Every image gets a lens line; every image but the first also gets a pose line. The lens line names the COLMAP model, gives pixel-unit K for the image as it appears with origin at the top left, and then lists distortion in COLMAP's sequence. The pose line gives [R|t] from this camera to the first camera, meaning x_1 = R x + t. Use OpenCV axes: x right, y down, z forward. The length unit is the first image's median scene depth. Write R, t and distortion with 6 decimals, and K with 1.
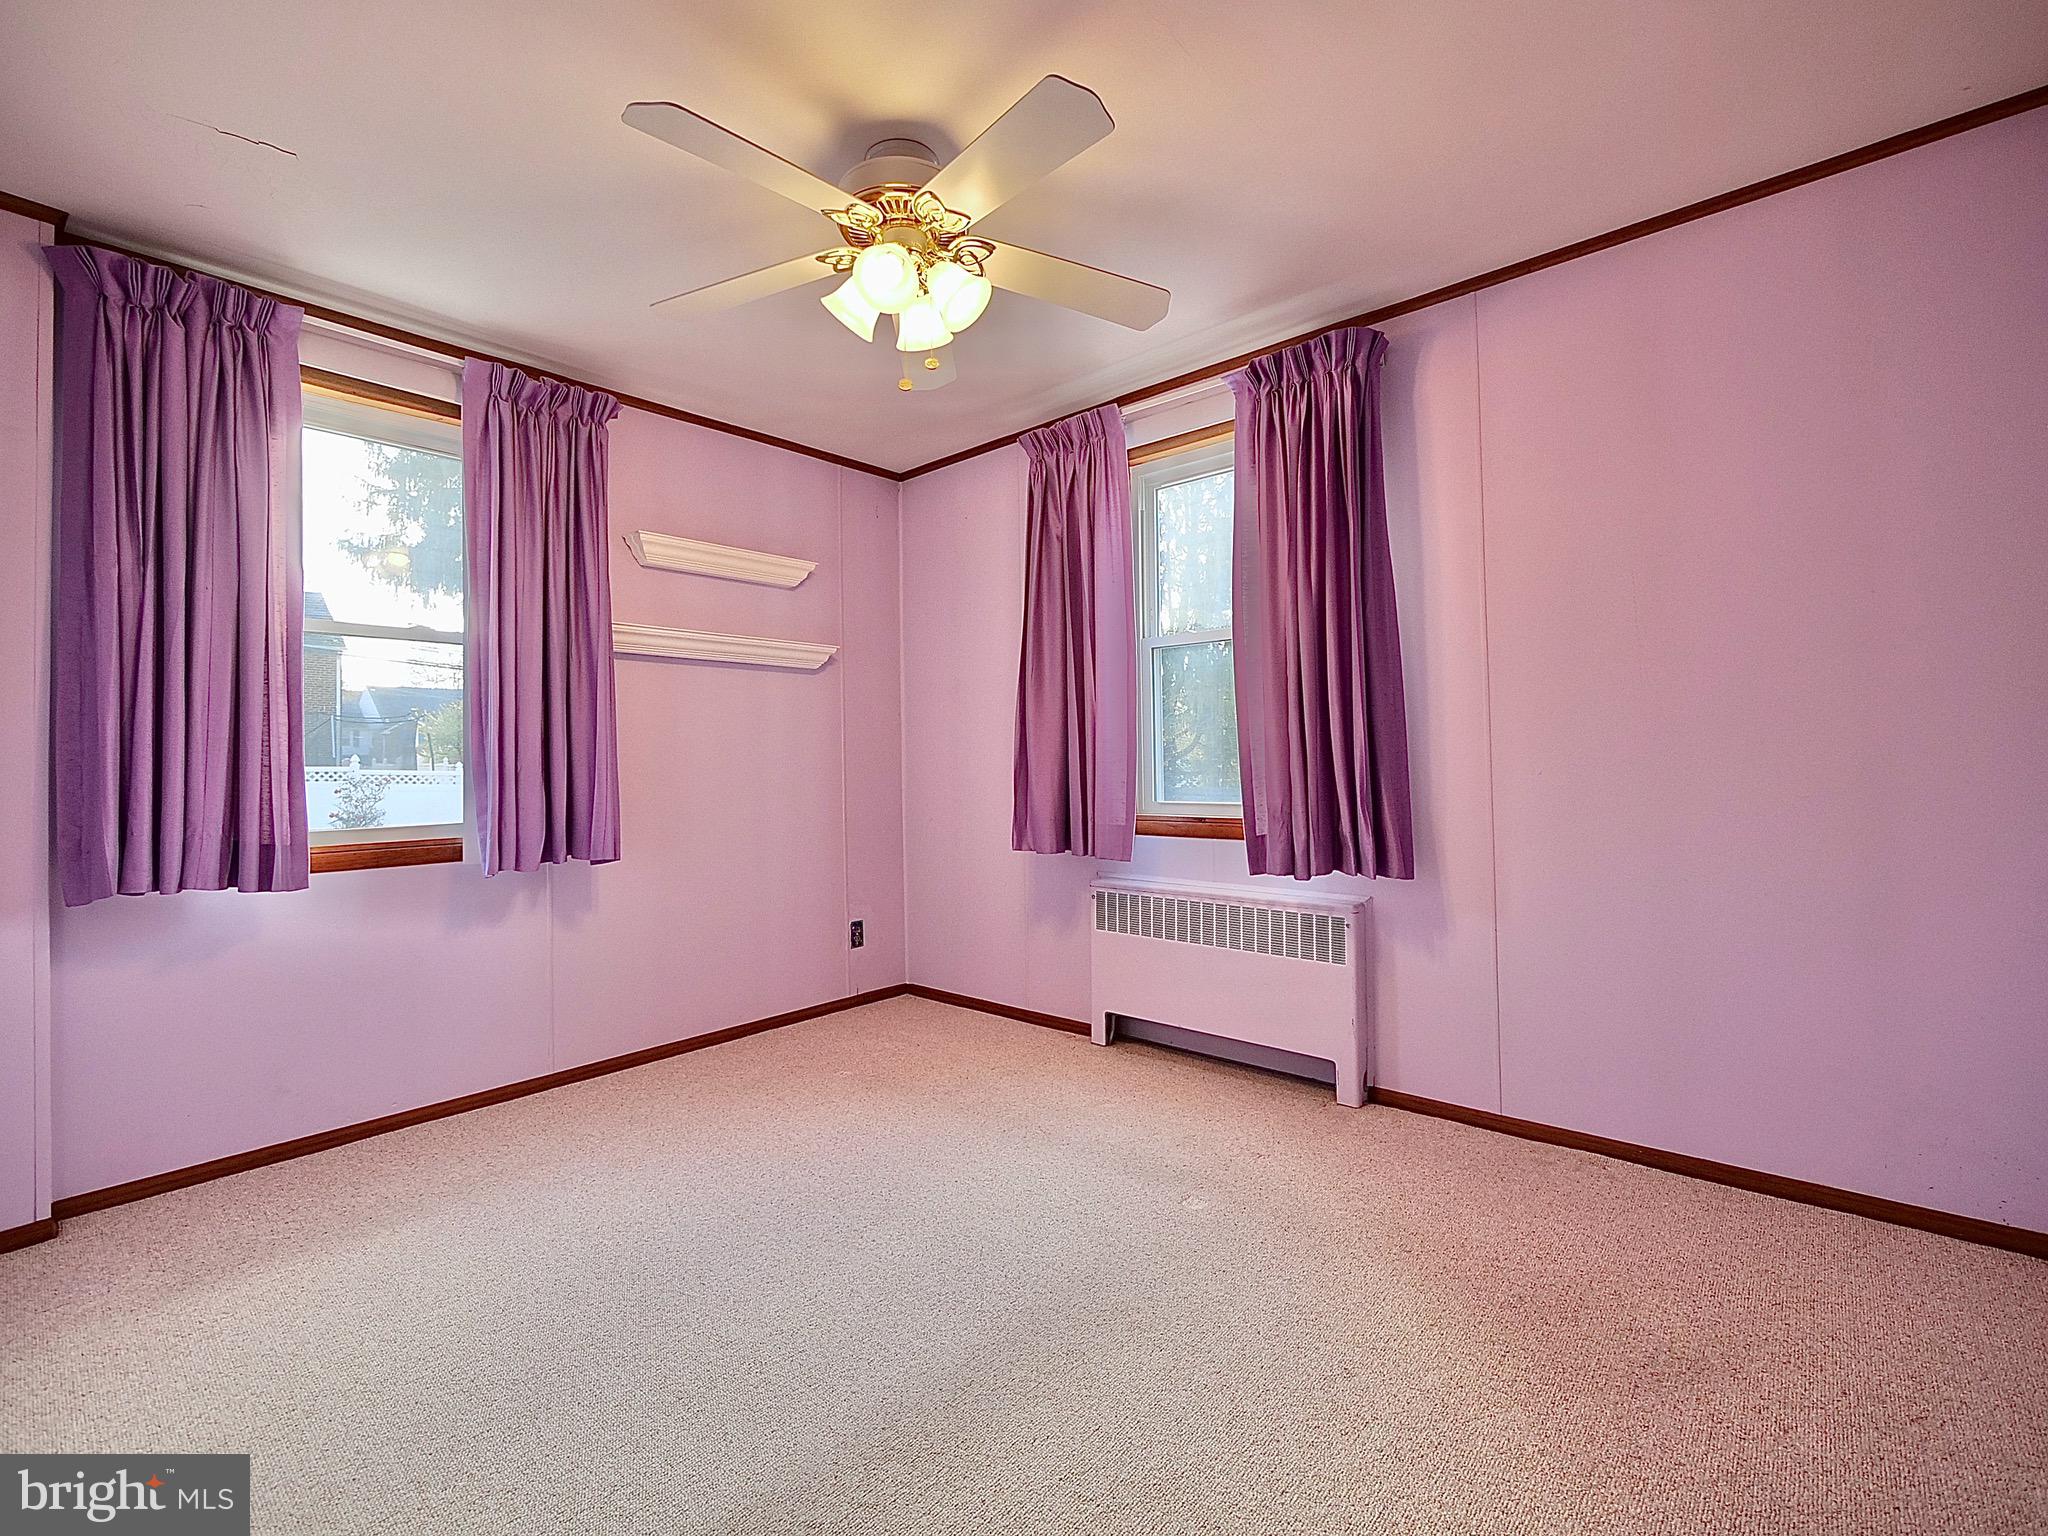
lens RADIAL K [[905.5, 0, 1027.0], [0, 905.5, 749.4], [0, 0, 1]] dist [-0.002336, 0.000205]
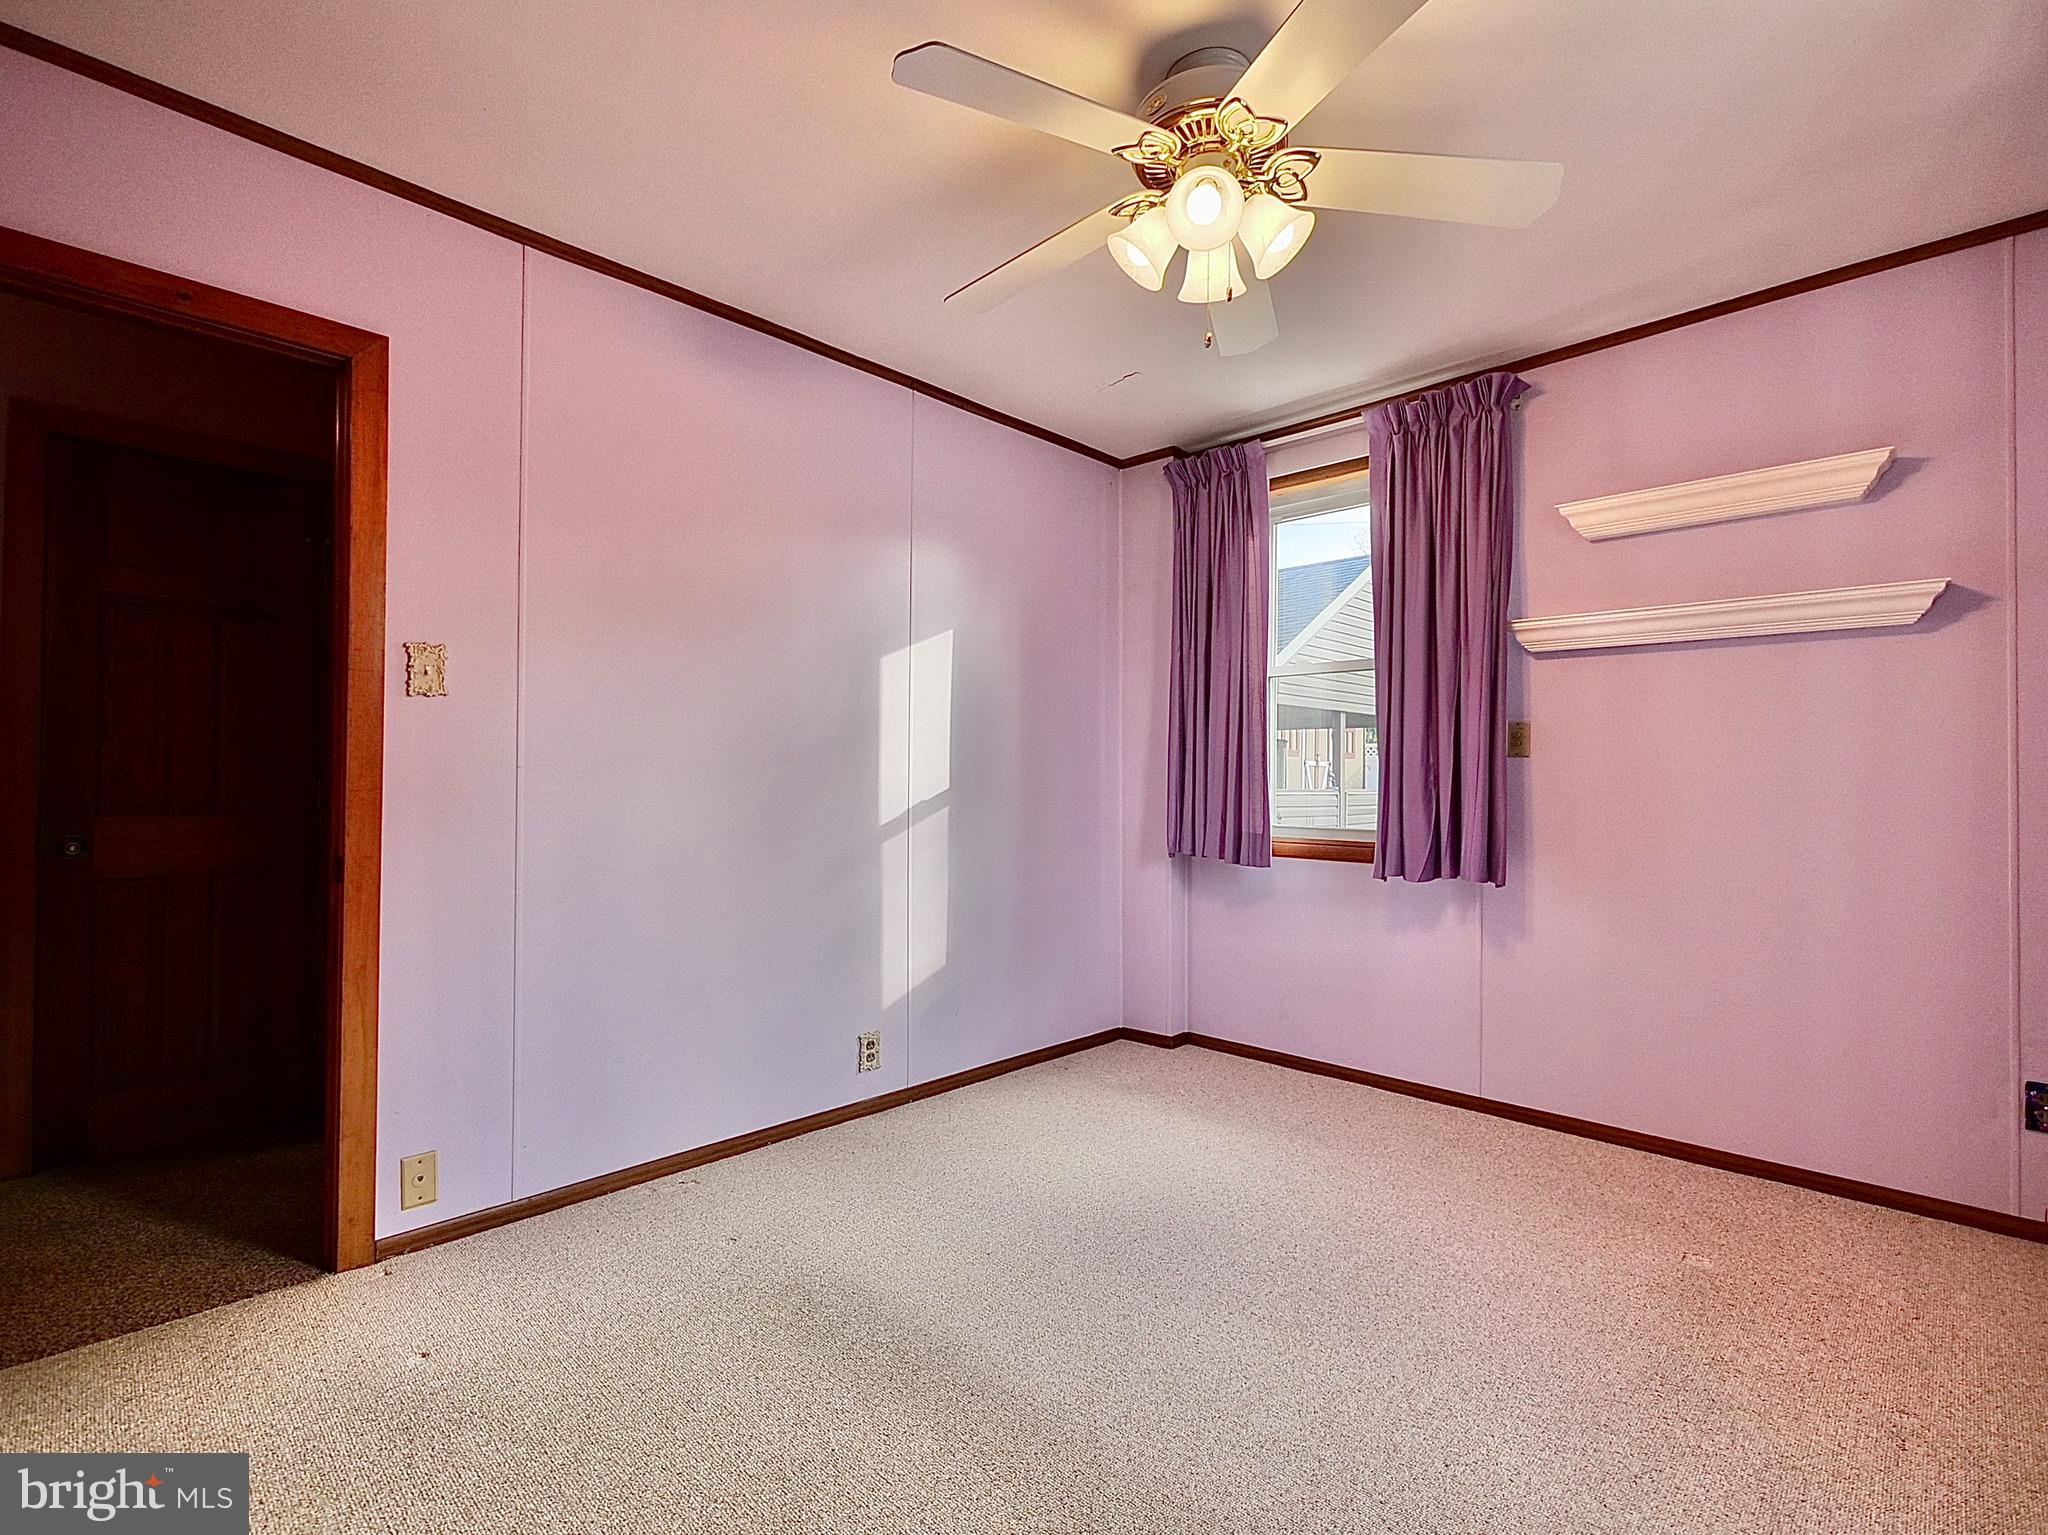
lens RADIAL K [[952.6, 0, 1024.0], [0, 952.6, 767.5], [0, 0, 1]] dist [-0.001045, -0.000118]
pose [[-0.043016, 0.007252, -0.999048, 0.537791], [0.009011, 0.999936, 0.006871, -0.006443], [0.999034, -0.008707, -0.043078, 0.585816]]
